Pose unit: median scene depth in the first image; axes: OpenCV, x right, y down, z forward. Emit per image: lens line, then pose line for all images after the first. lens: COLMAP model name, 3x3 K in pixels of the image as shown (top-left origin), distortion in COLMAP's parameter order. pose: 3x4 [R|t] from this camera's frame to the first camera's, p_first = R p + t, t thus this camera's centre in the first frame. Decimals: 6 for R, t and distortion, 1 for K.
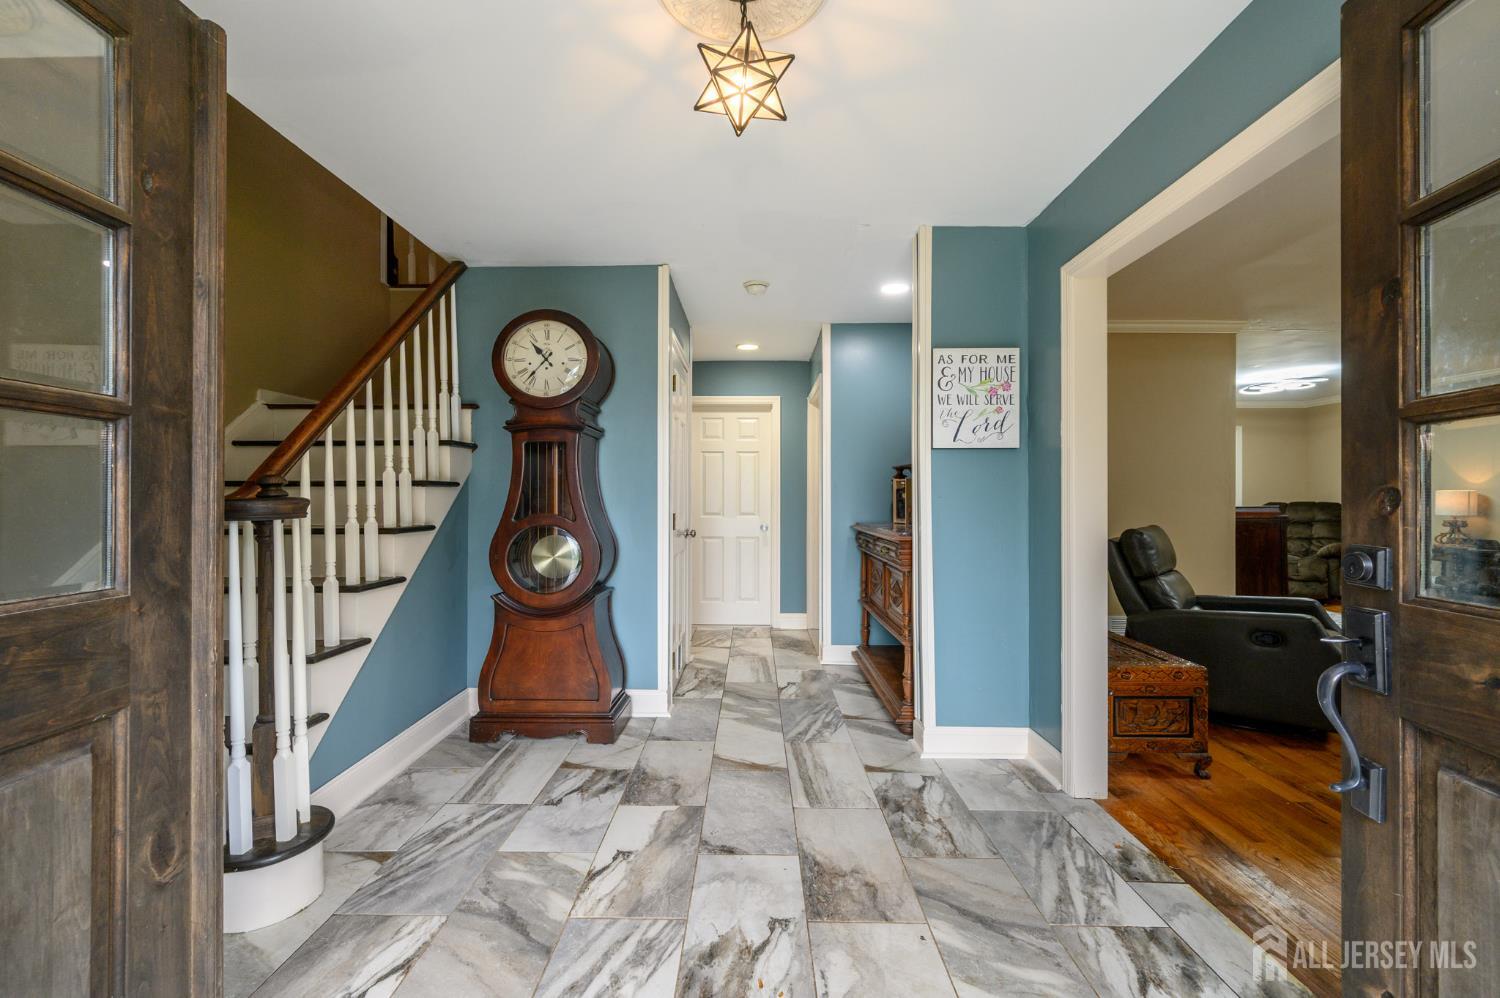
lens RADIAL K [[588.5, 0, 743.2], [0, 588.5, 496.7], [0, 0, 1]] dist [-0.000395, -0.000097]
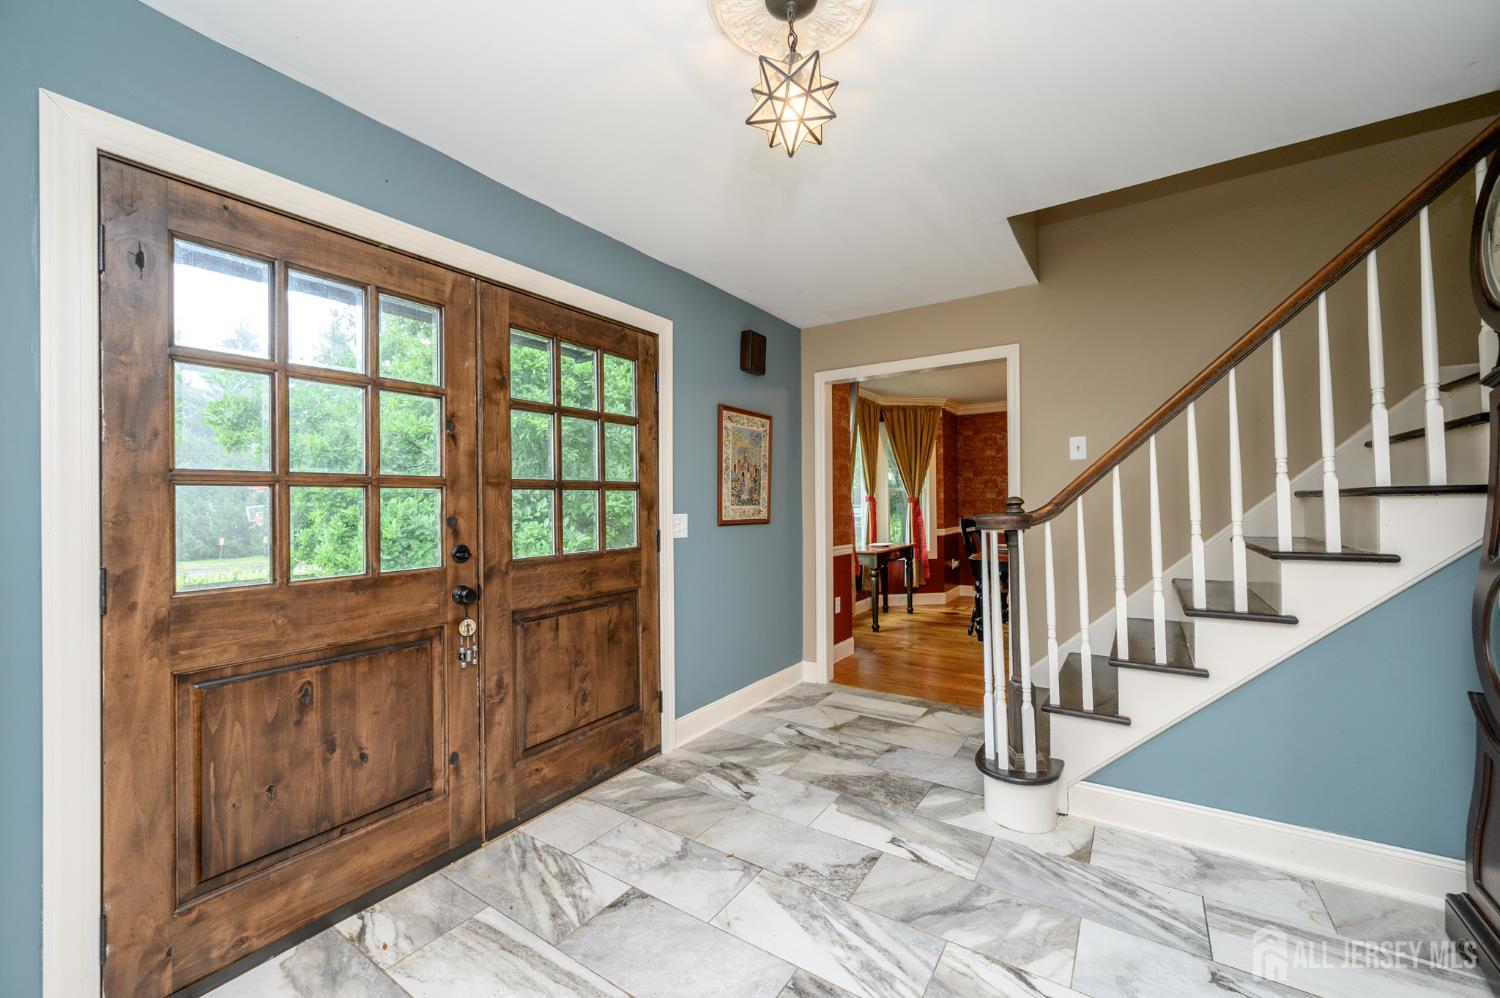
lens RADIAL K [[600.7, 0, 750.1], [0, 600.7, 497.7], [0, 0, 1]] dist [-0.001148, -0.000293]
pose [[-0.524799, -0.005709, -0.851207, 0.703224], [0.016974, 0.999708, -0.017170, -0.061766], [0.851057, -0.023459, -0.524549, 1.106669]]
